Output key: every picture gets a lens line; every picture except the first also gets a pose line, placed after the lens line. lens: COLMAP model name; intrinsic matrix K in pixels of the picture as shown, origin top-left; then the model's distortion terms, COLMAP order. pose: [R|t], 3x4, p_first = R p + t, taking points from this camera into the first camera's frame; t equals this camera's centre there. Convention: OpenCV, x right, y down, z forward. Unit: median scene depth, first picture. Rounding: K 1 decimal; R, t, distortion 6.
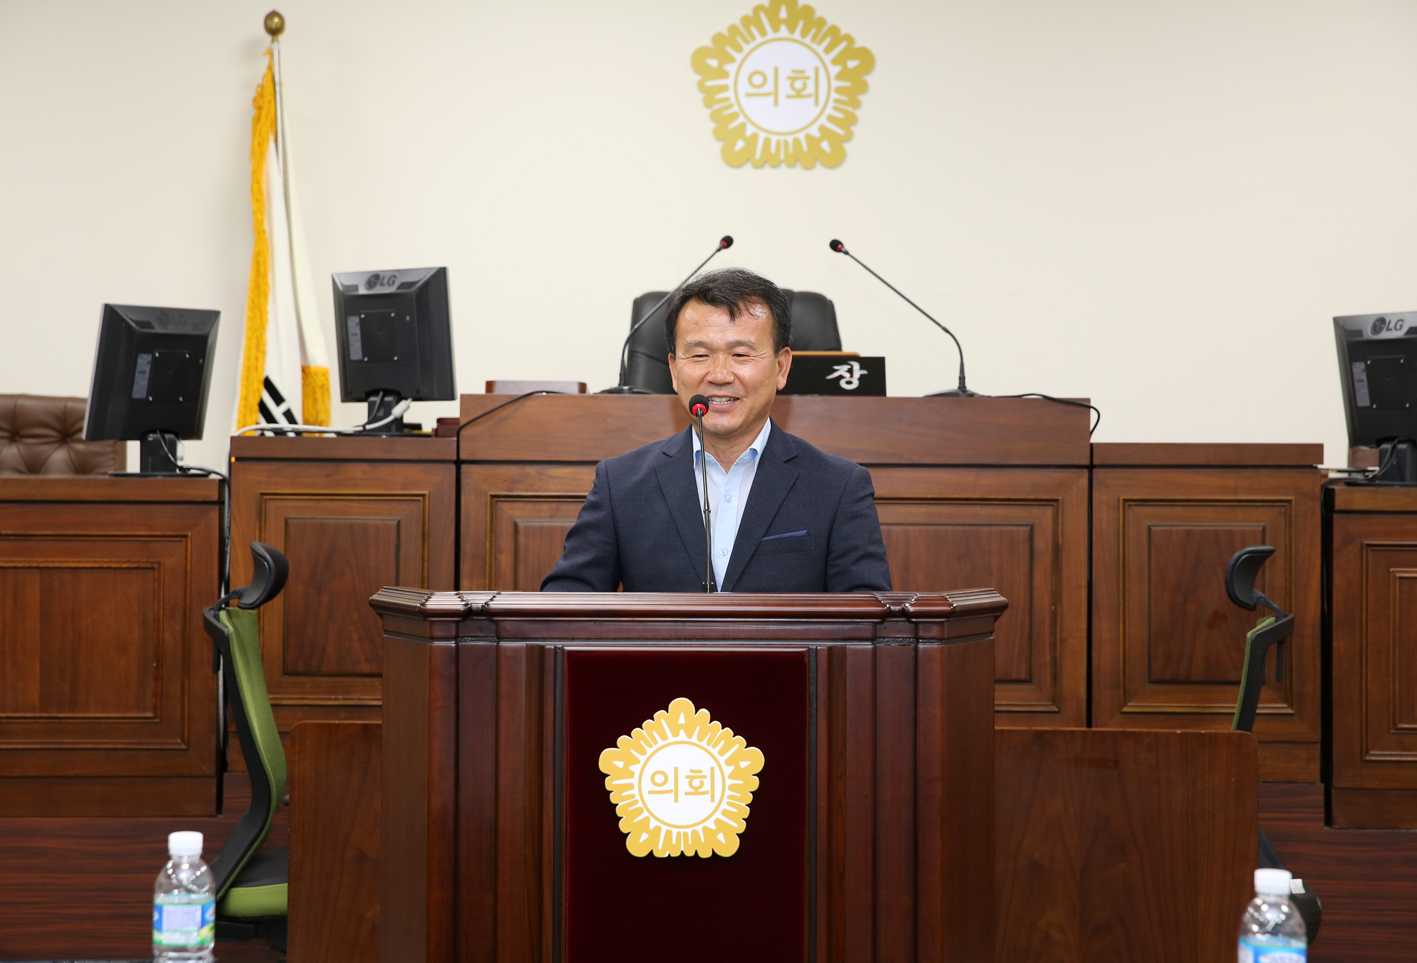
lens RADIAL K [[2748.4, 0, 711.2], [0, 2748.4, 482.2], [0, 0, 1]] dist [0.225304, 0.137278]
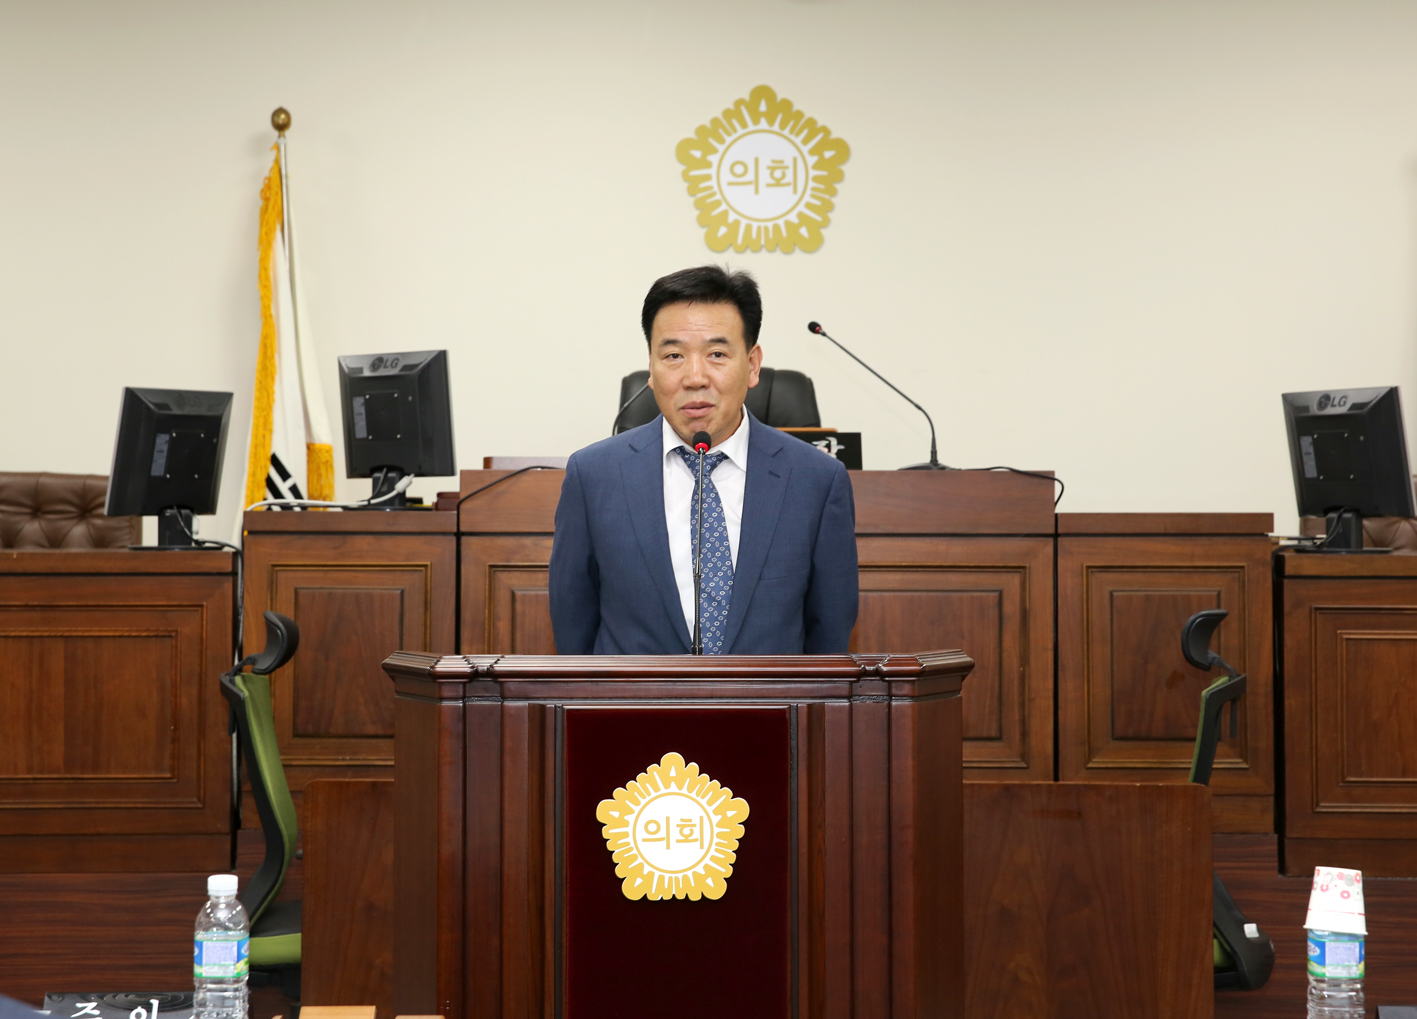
lens RADIAL K [[2692.8, 0, 704.6], [0, 2692.8, 494.3], [0, 0, 1]] dist [0.180182, 0.032775]
pose [[0.999980, -0.005271, 0.003498, -0.000812], [0.005343, 0.999766, -0.020974, -0.000392], [-0.003386, 0.020992, 0.999774, -0.036395]]
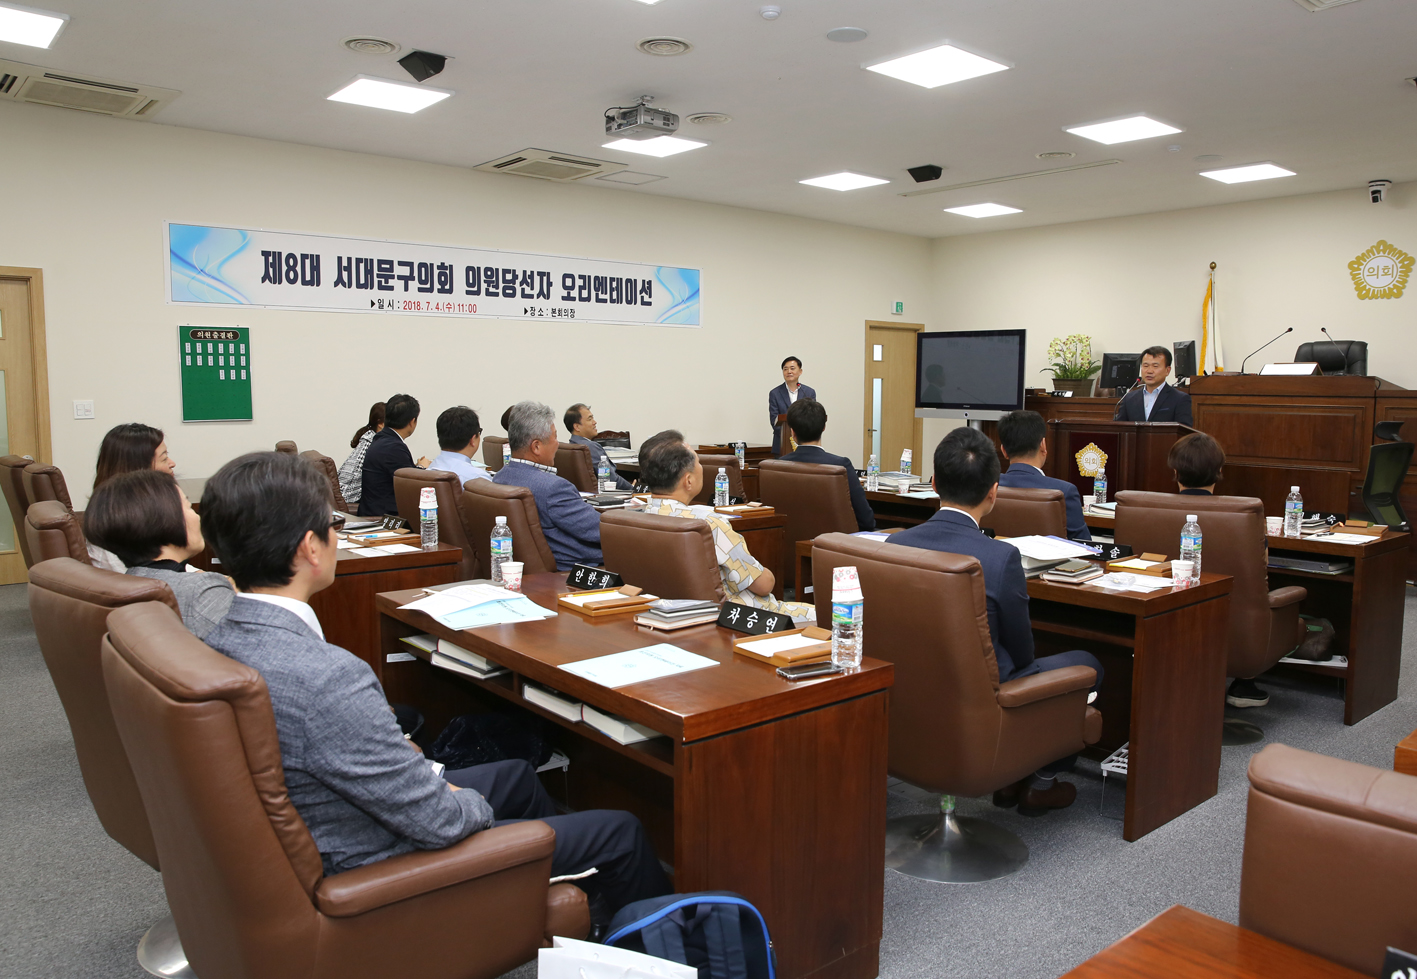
lens RADIAL K [[1053.4, 0, 741.9], [0, 1053.4, 493.1], [0, 0, 1]] dist [-0.112957, 0.091518]
pose [[0.668620, 0.072253, -0.740086, 0.534939], [-0.010814, 0.996108, 0.087478, 0.009614], [0.743526, -0.050486, 0.666799, -0.362527]]
